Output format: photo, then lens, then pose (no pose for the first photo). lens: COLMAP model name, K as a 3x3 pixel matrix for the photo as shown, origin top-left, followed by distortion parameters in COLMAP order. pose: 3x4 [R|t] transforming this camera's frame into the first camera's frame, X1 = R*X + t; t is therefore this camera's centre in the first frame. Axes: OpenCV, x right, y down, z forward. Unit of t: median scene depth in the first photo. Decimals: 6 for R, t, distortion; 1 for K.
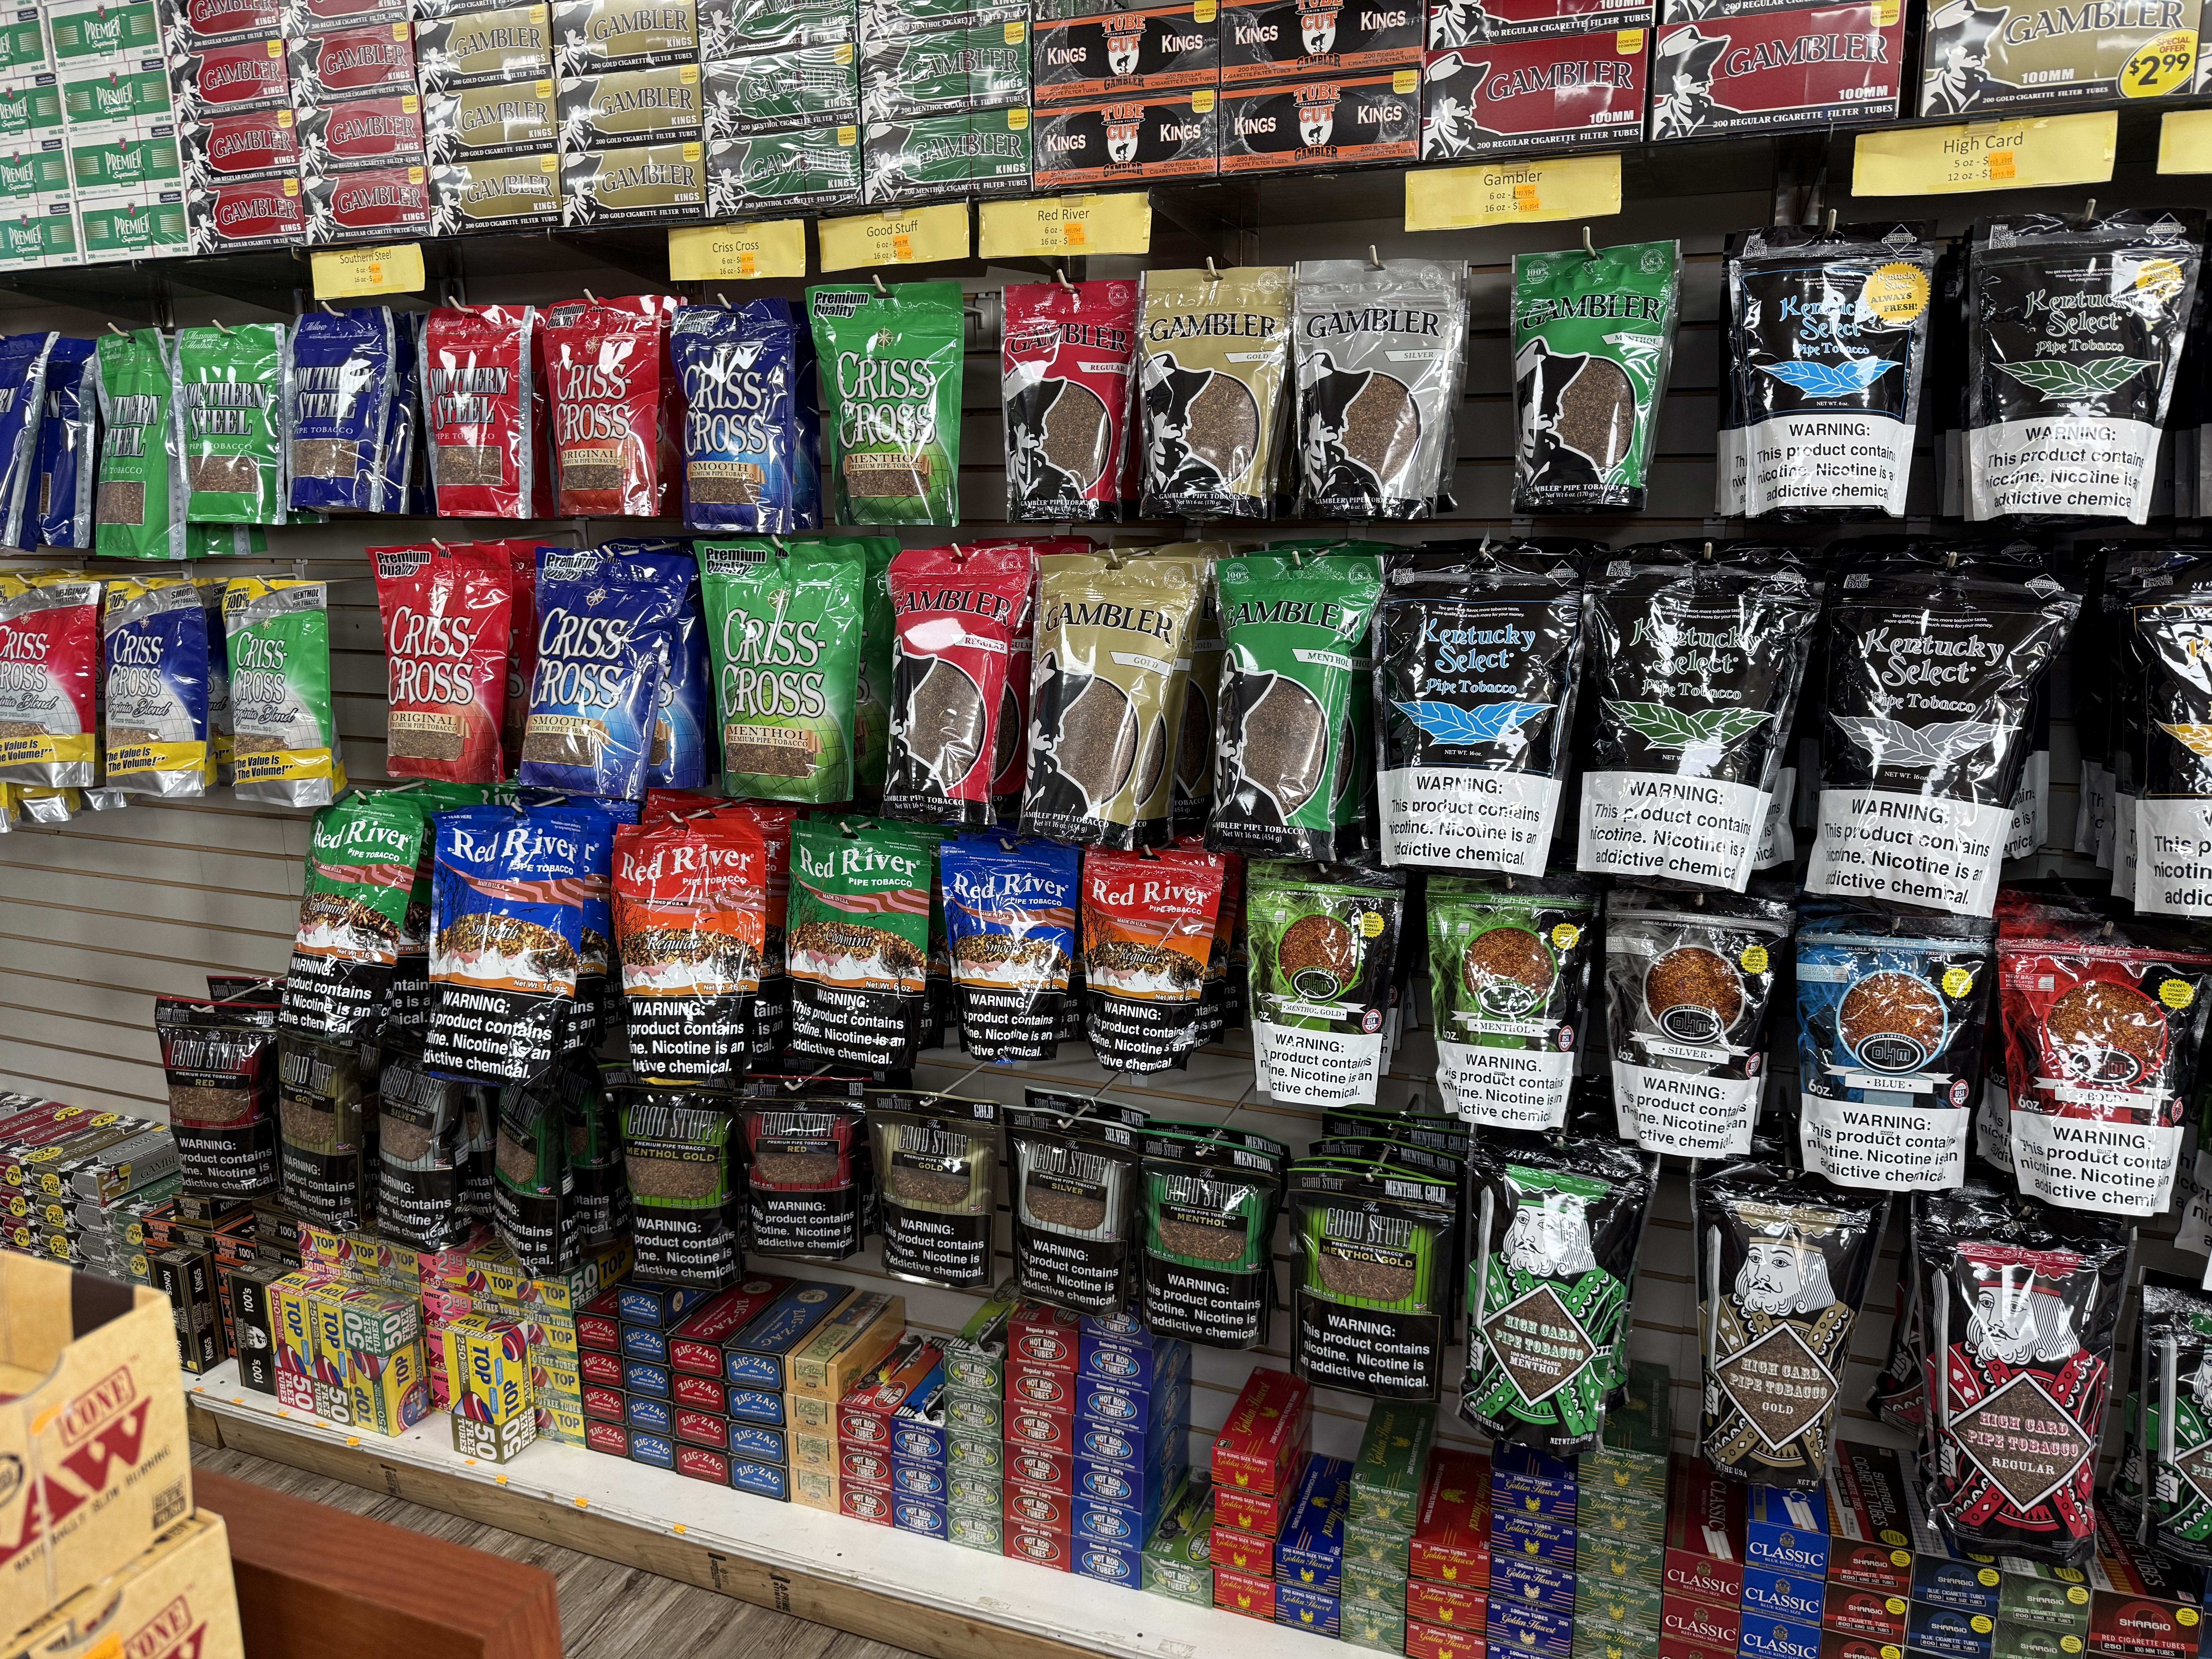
lens RADIAL K [[1544.1, 0, 1118.9], [0, 1544.1, 827.4], [0, 0, 1]] dist [0.009006, -0.021405]
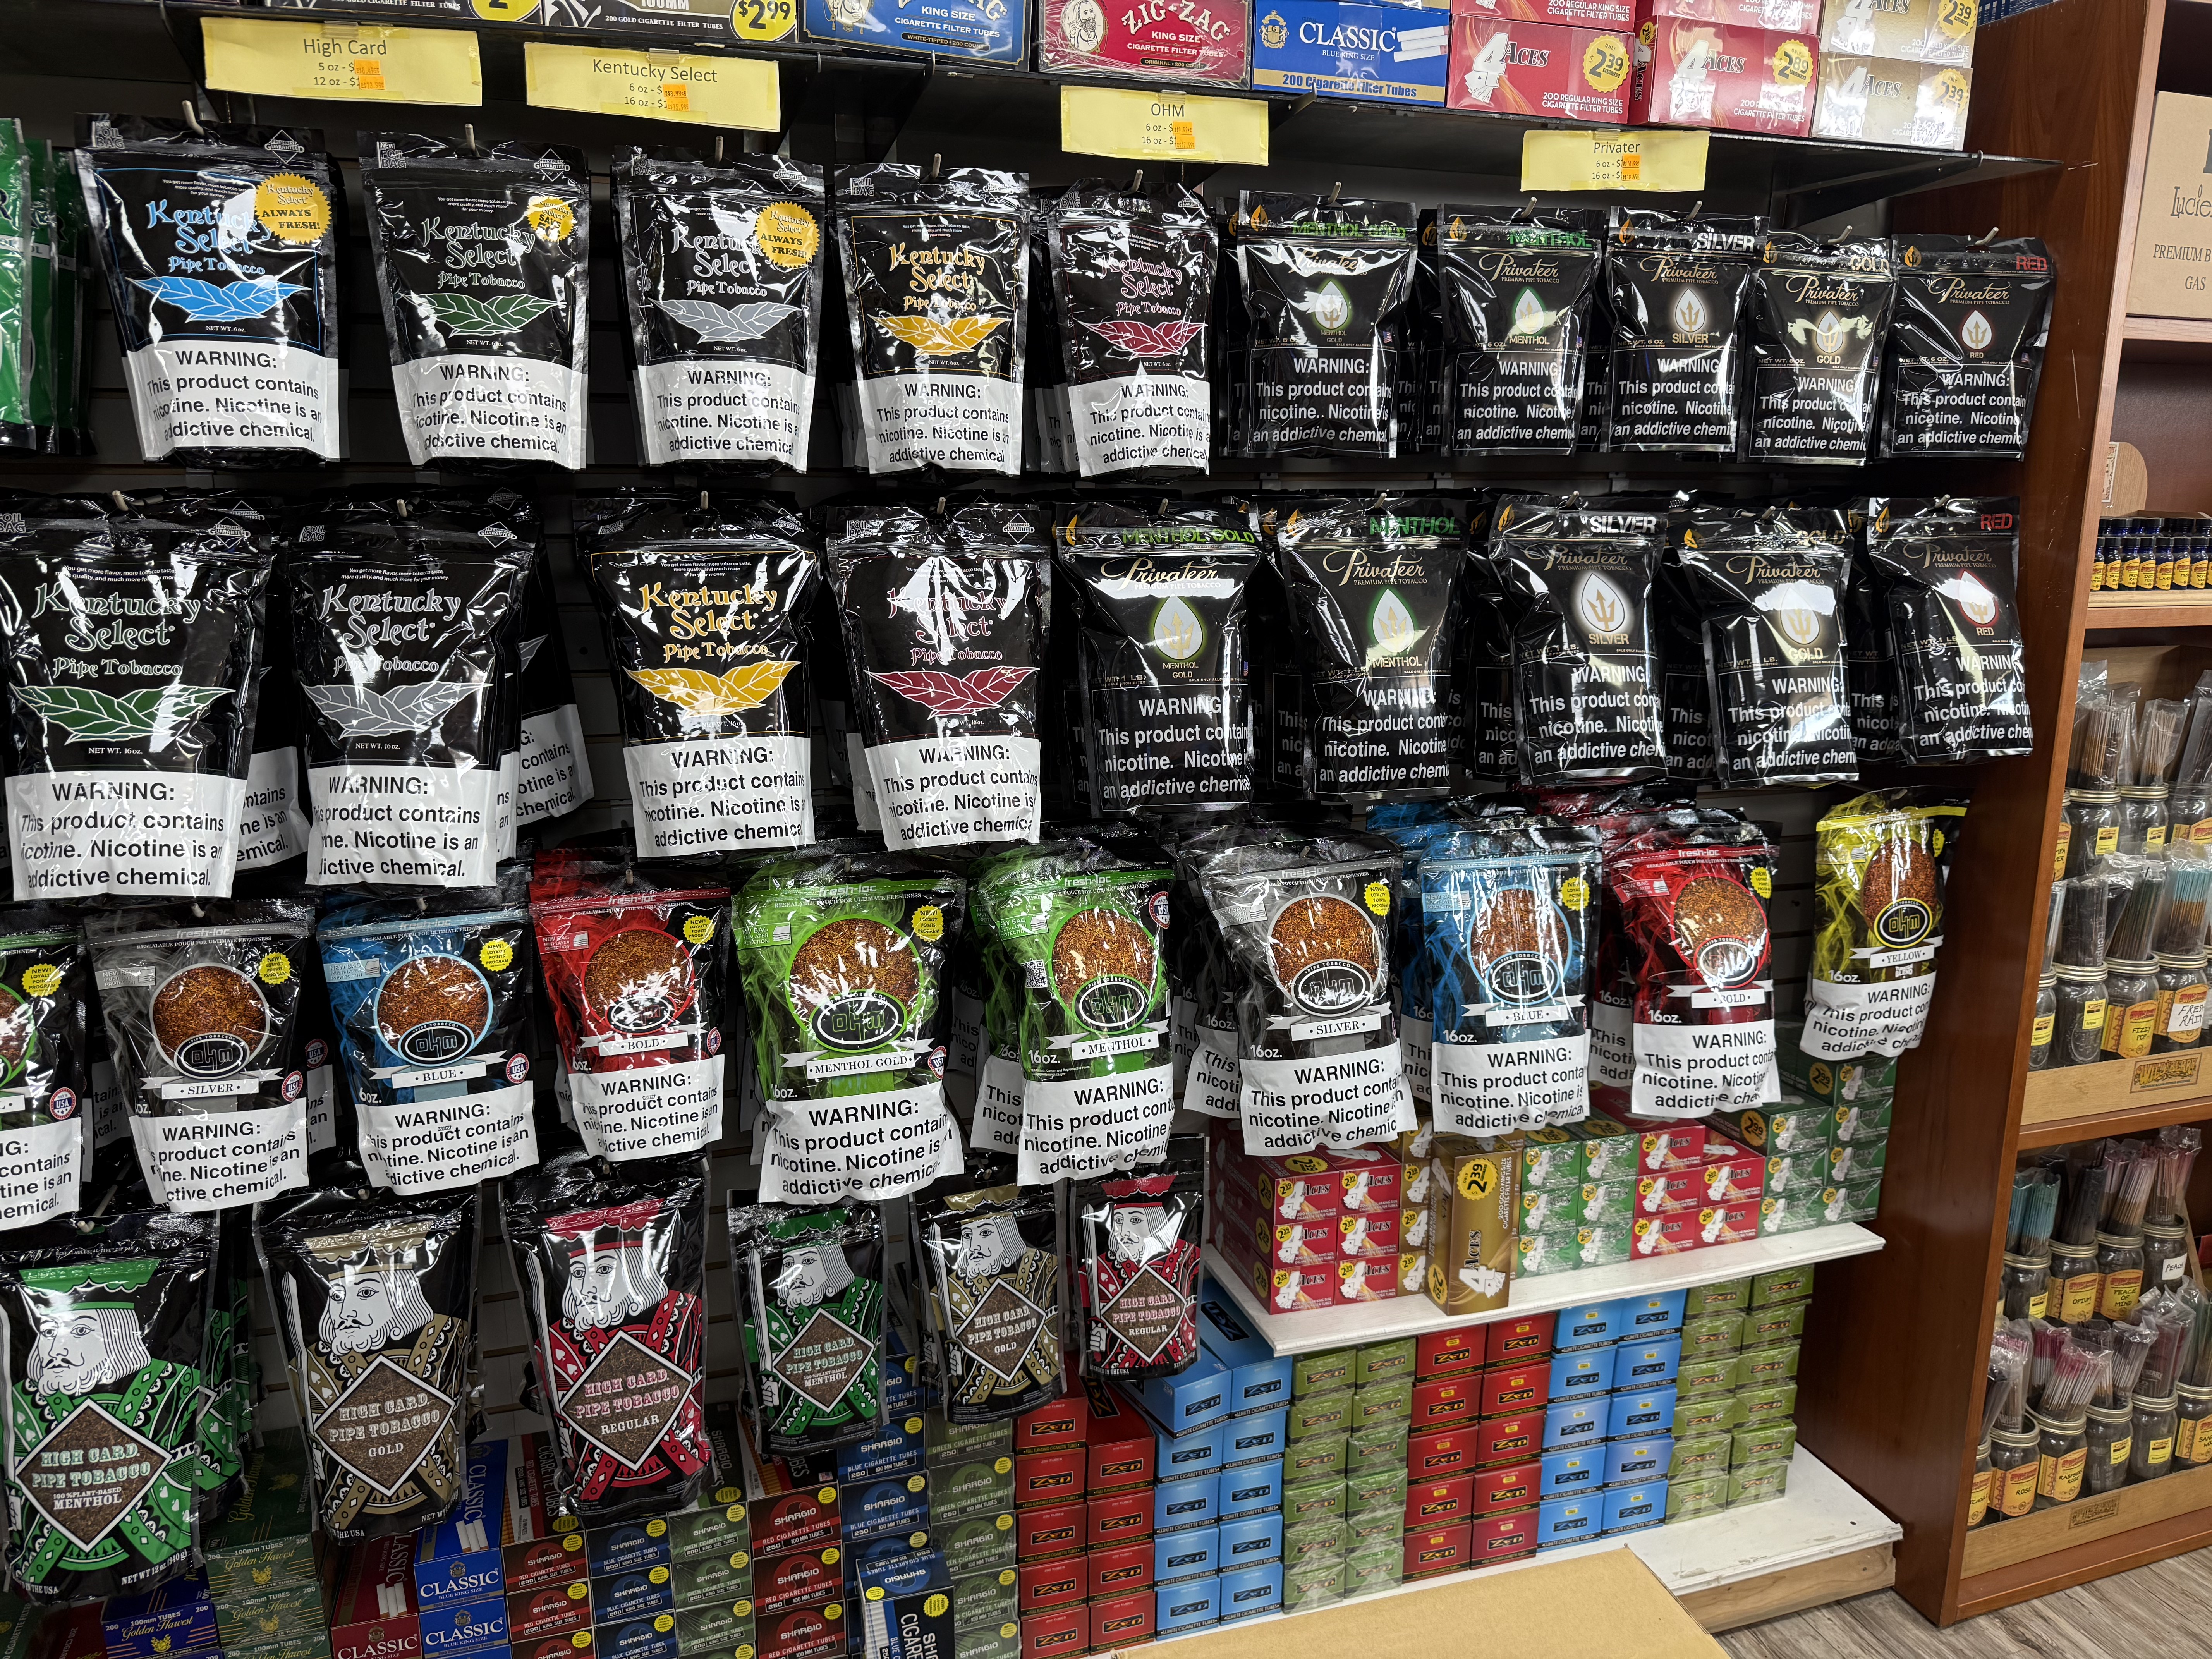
lens RADIAL K [[1544.1, 0, 1124.3], [0, 1544.1, 822.7], [0, 0, 1]] dist [0.009006, -0.021405]
pose [[0.781673, -0.131932, 0.609575, 0.275950], [0.118616, 0.990979, 0.062376, 0.006321], [-0.612305, 0.023548, 0.790271, 0.010441]]
